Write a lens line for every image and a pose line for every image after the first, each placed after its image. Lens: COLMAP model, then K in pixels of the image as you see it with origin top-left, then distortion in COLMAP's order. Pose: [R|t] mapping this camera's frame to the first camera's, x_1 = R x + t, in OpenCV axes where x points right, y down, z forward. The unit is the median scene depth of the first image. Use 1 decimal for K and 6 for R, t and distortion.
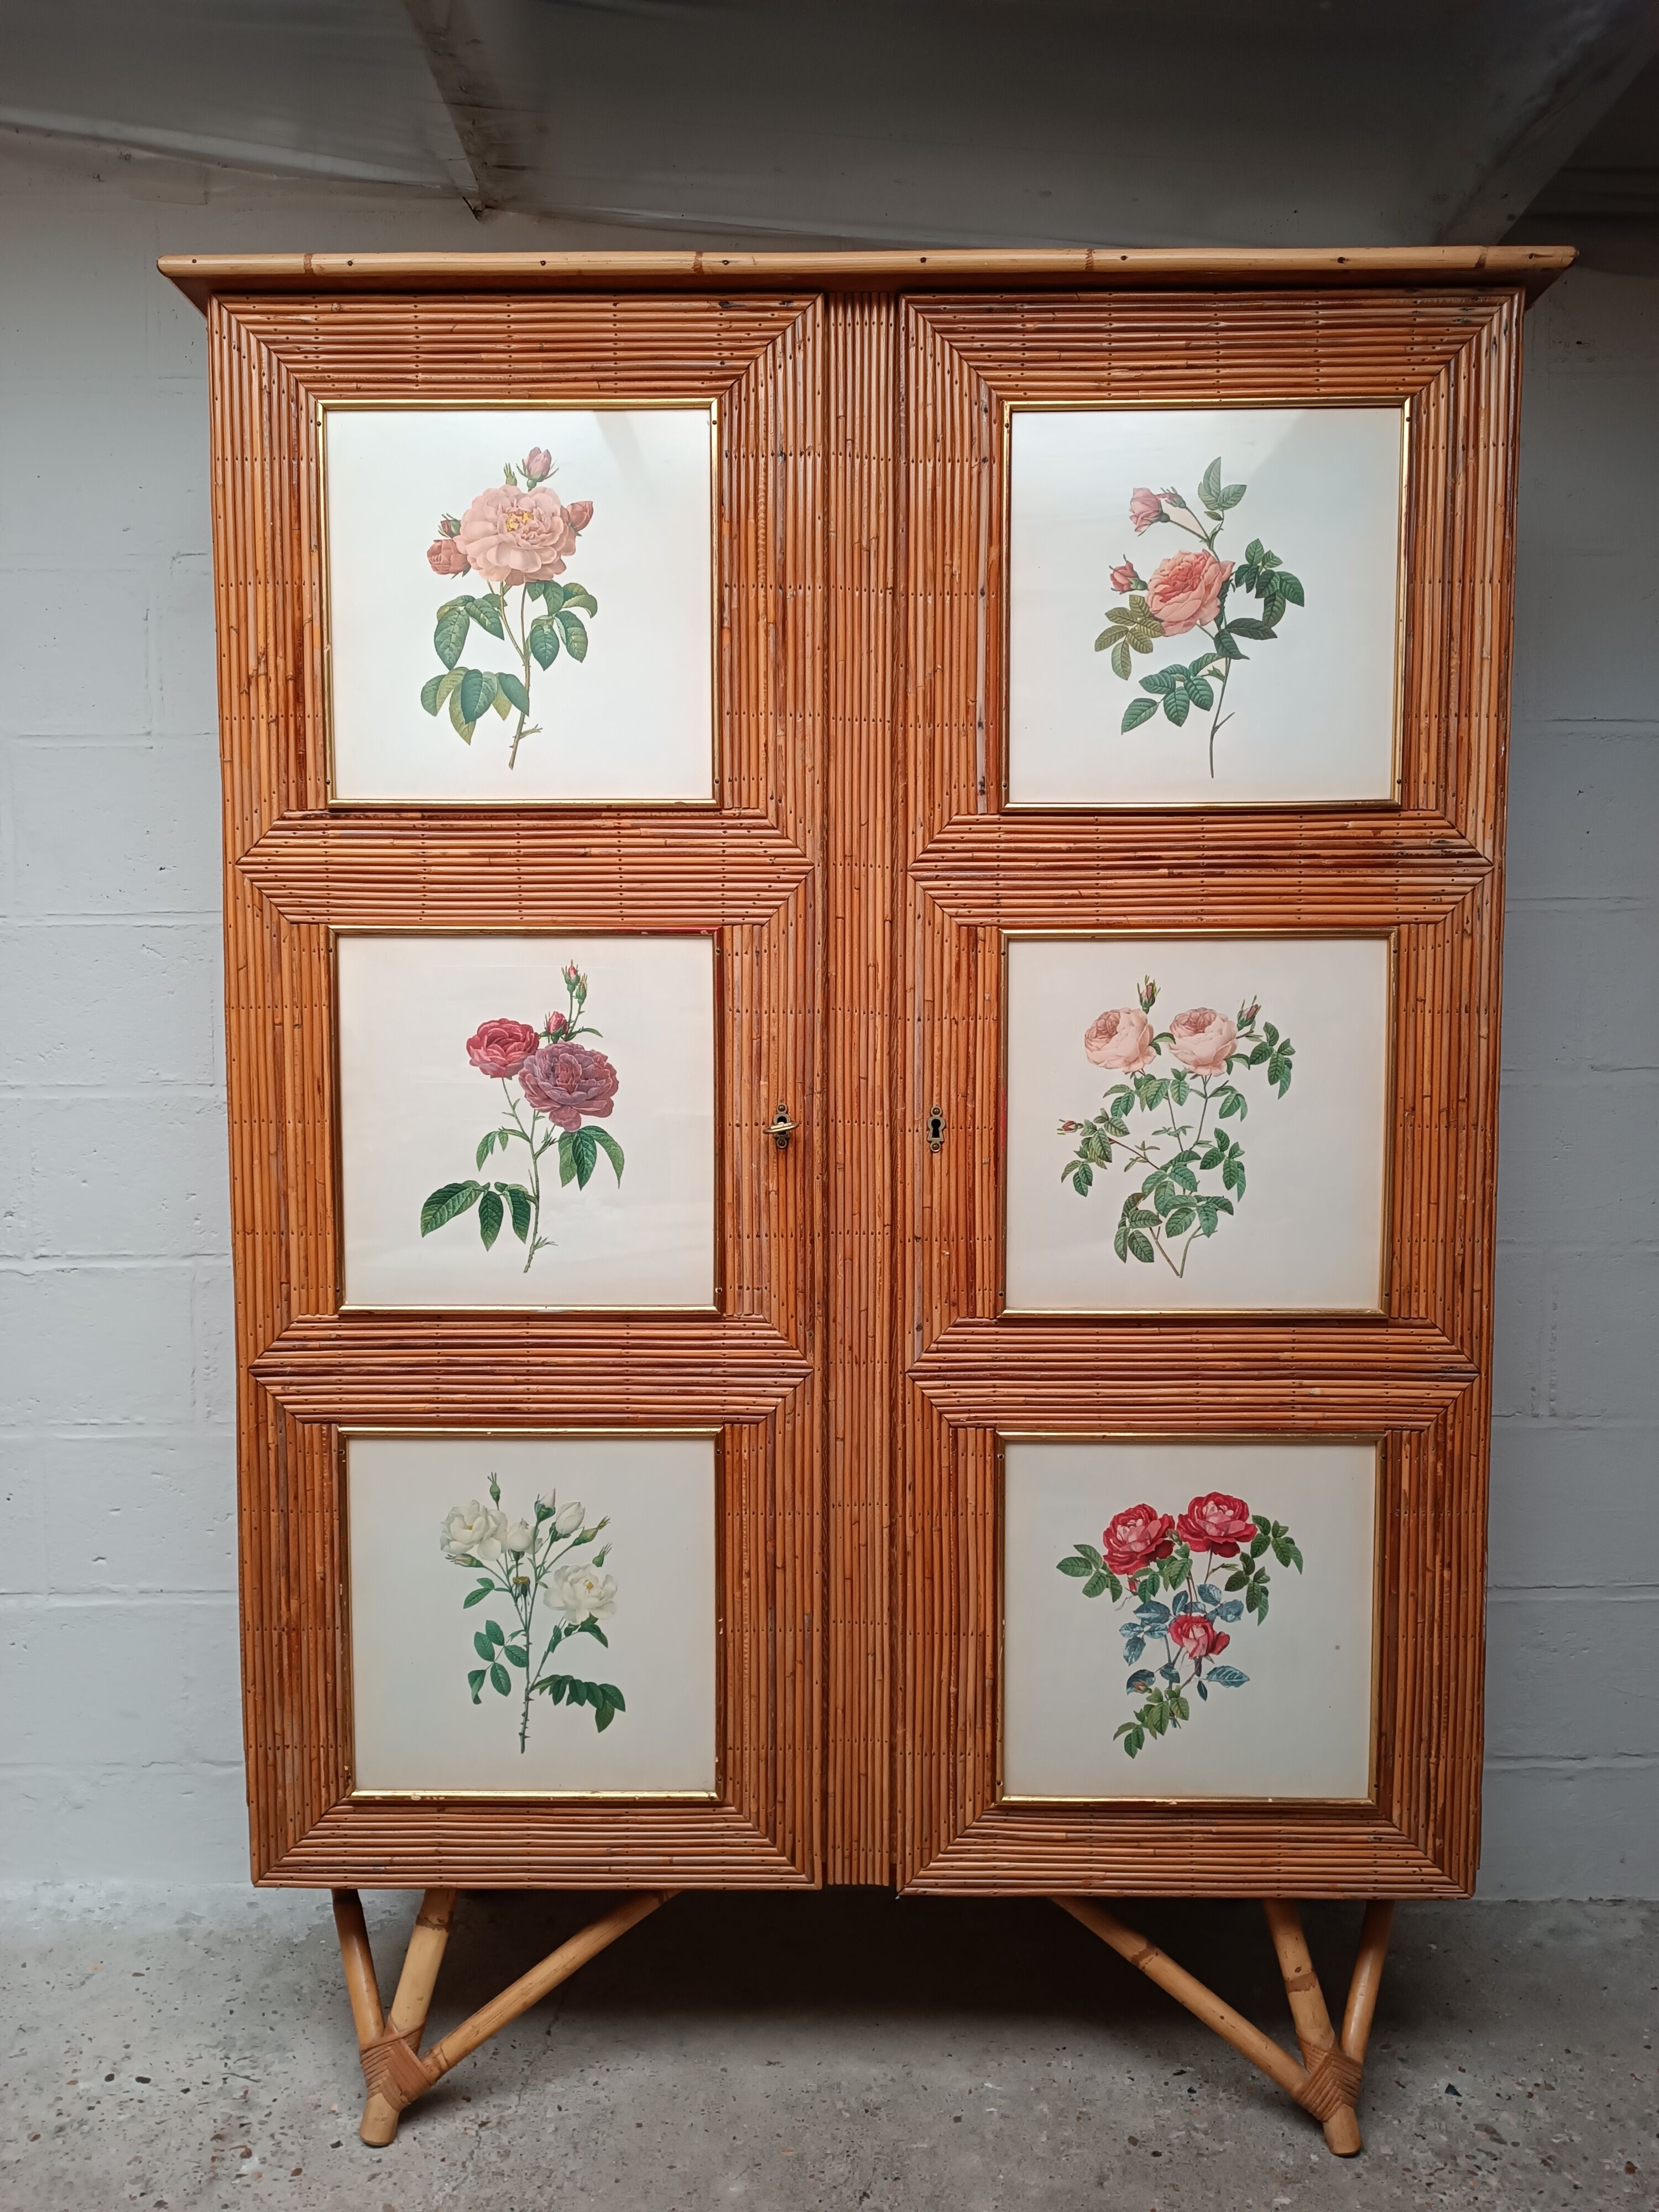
lens RADIAL K [[1611.9, 0, 838.7], [0, 1611.9, 1110.8], [0, 0, 1]] dist [0.008983, -0.016429]
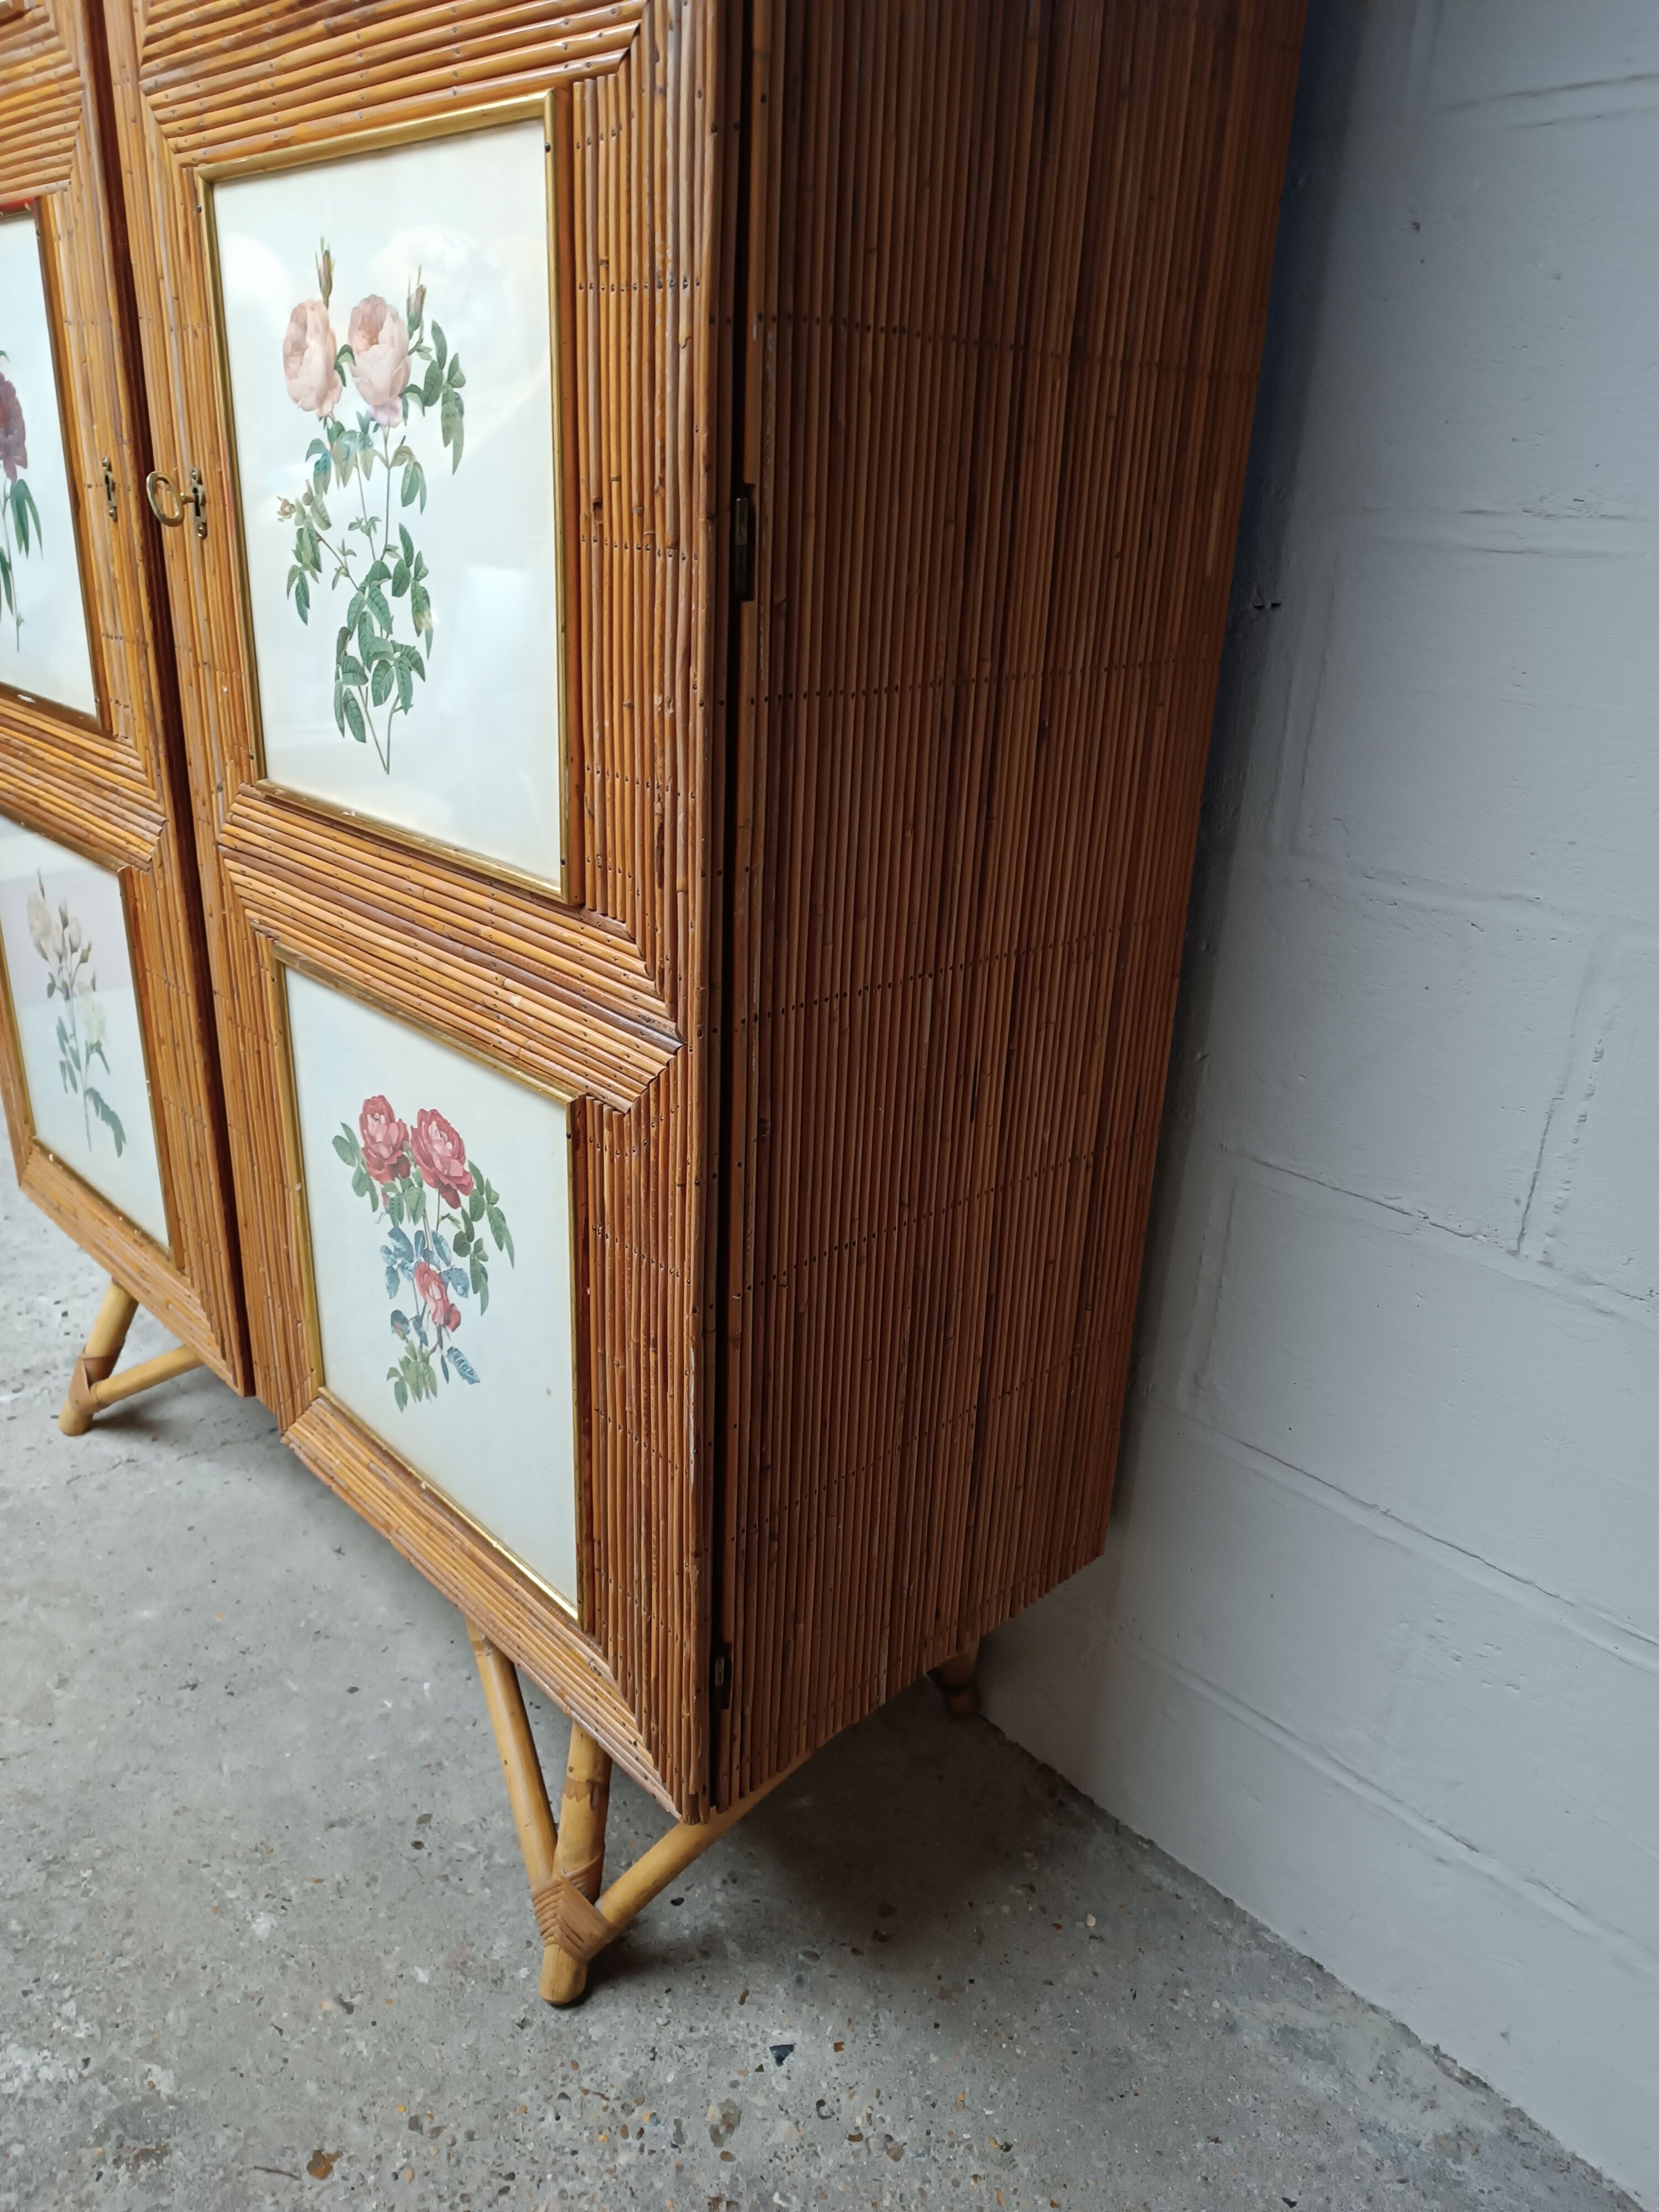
lens RADIAL K [[1611.9, 0, 809.4], [0, 1611.9, 1138.0], [0, 0, 1]] dist [0.008983, -0.016429]
pose [[0.686150, 0.308833, -0.658651, 0.798630], [-0.094171, 0.935501, 0.340542, 0.005854], [0.721339, -0.171637, 0.670977, 0.676349]]
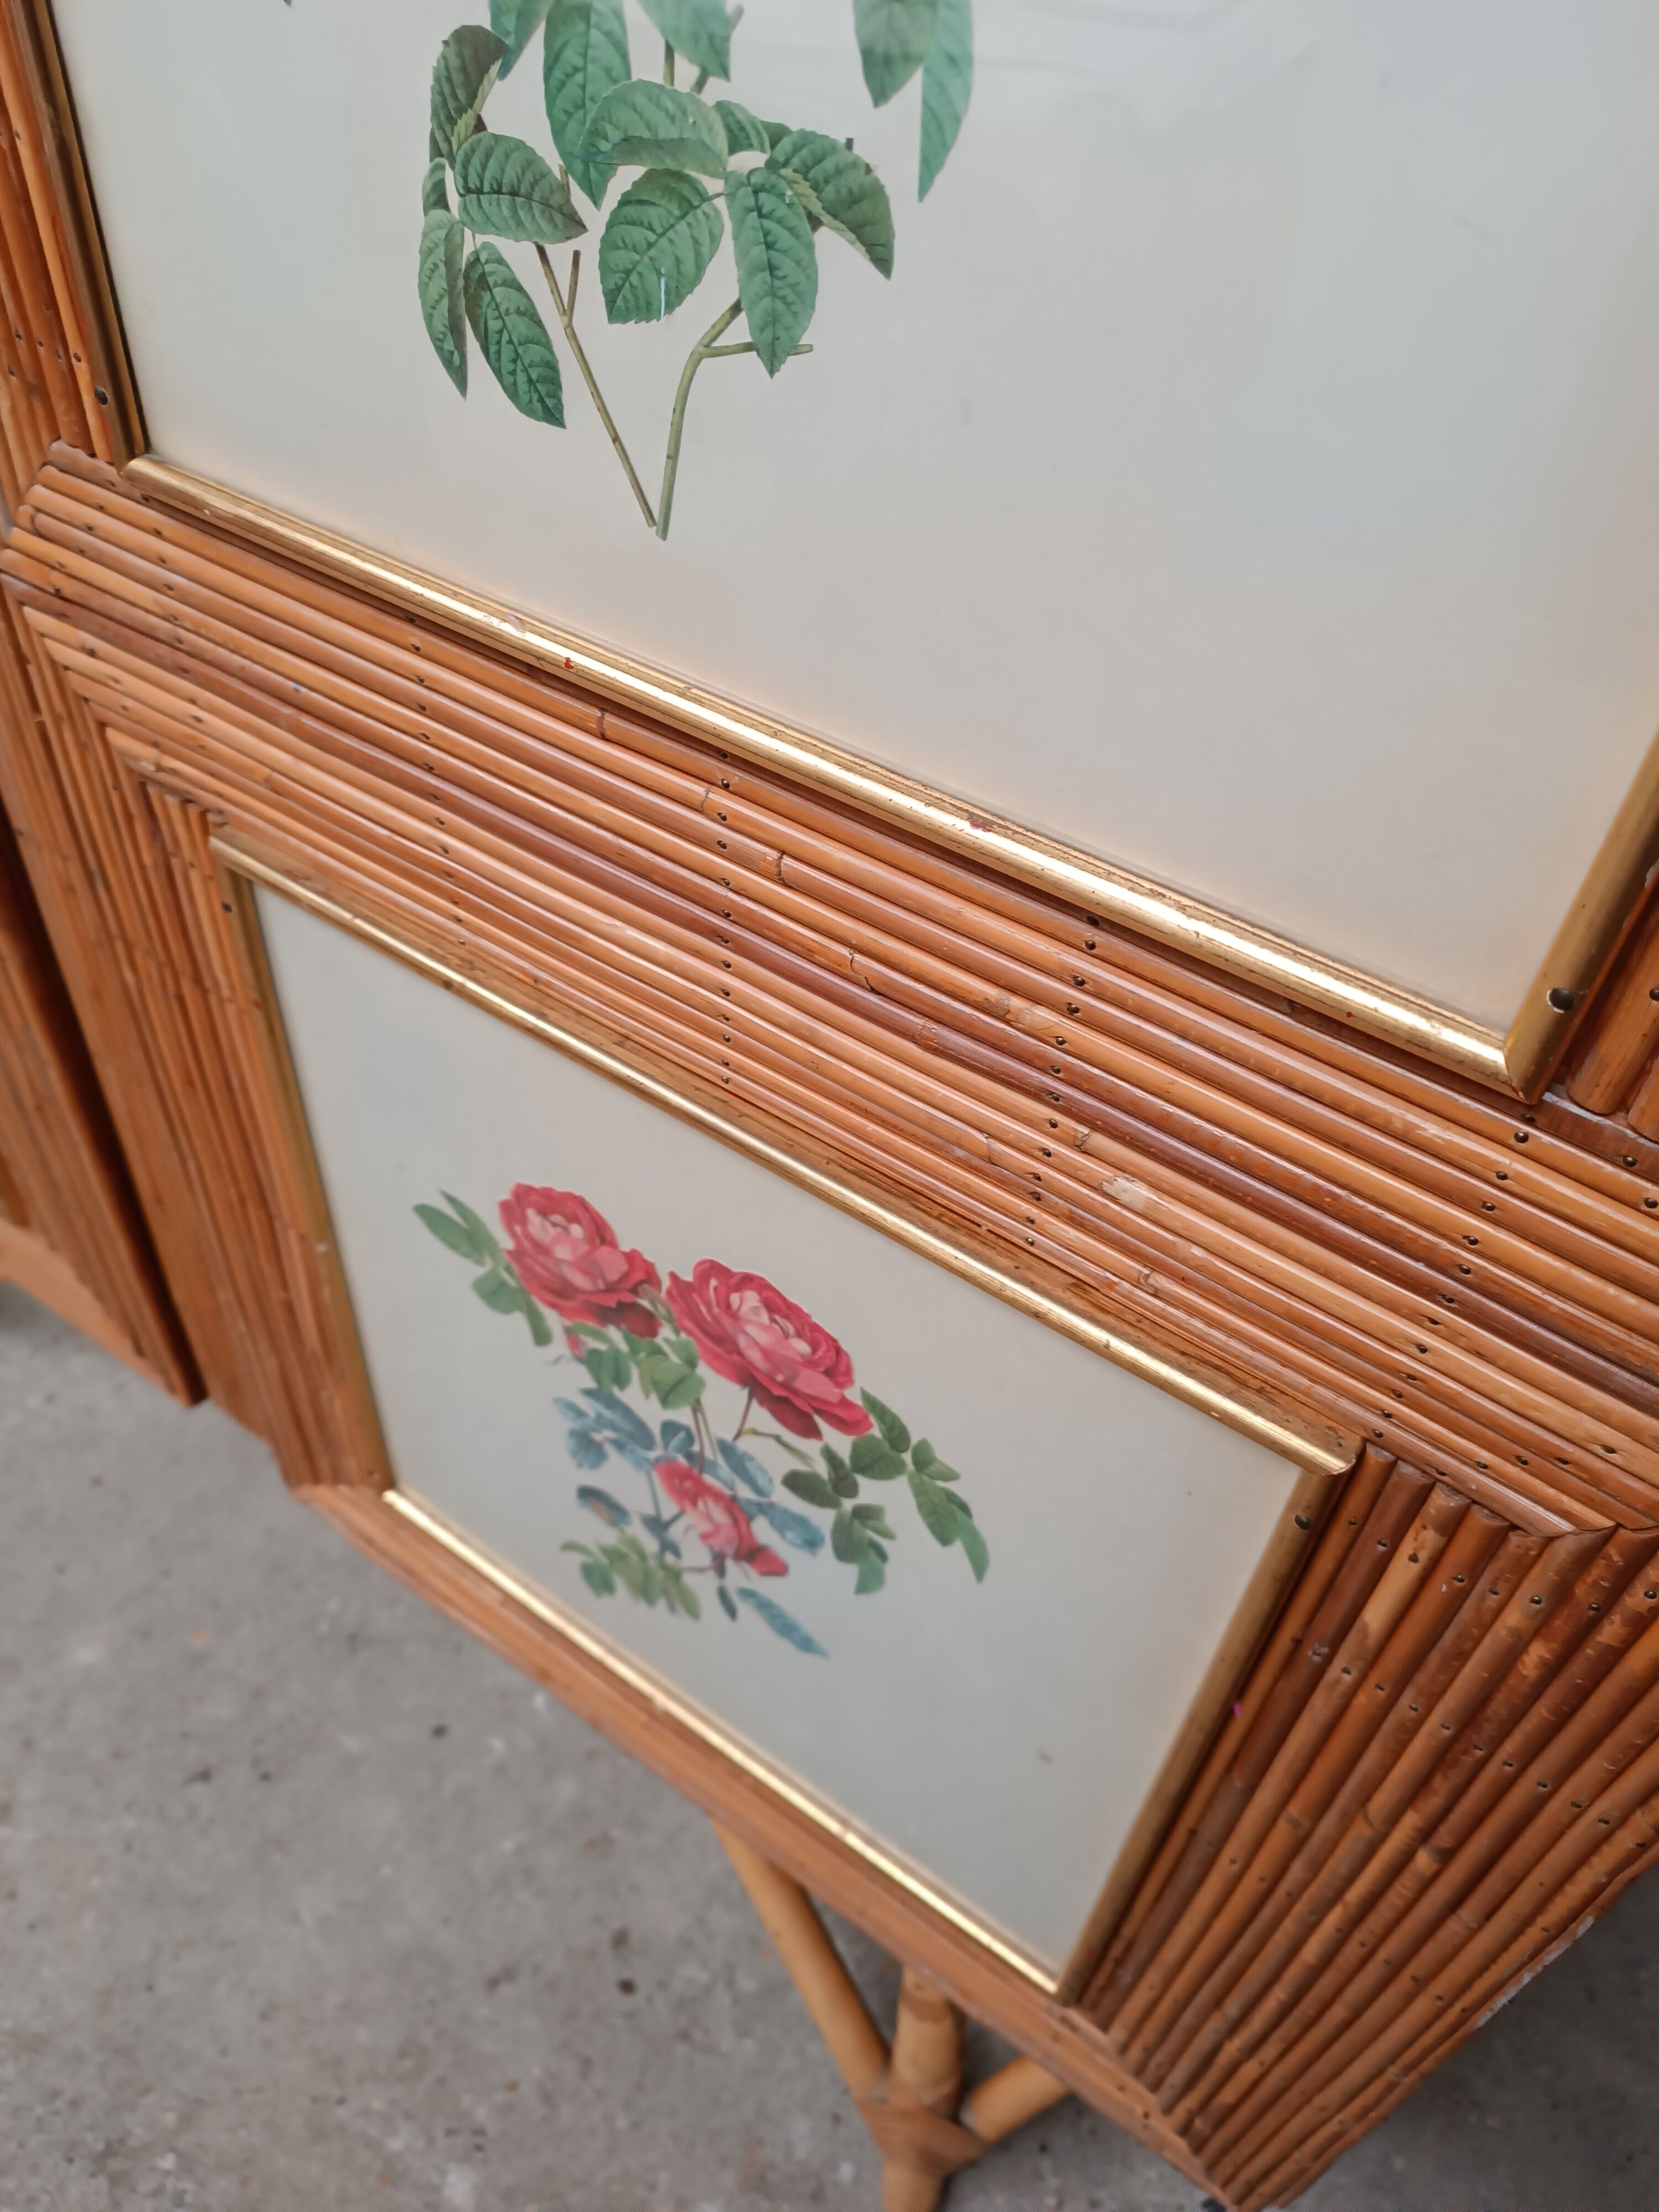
lens RADIAL K [[1611.9, 0, 804.6], [0, 1611.9, 1140.8], [0, 0, 1]] dist [0.008983, -0.016429]
pose [[0.821368, 0.436825, -0.366795, 0.344726], [-0.097956, 0.741520, 0.663741, 0.019457], [0.561924, -0.509246, 0.651851, 0.840579]]
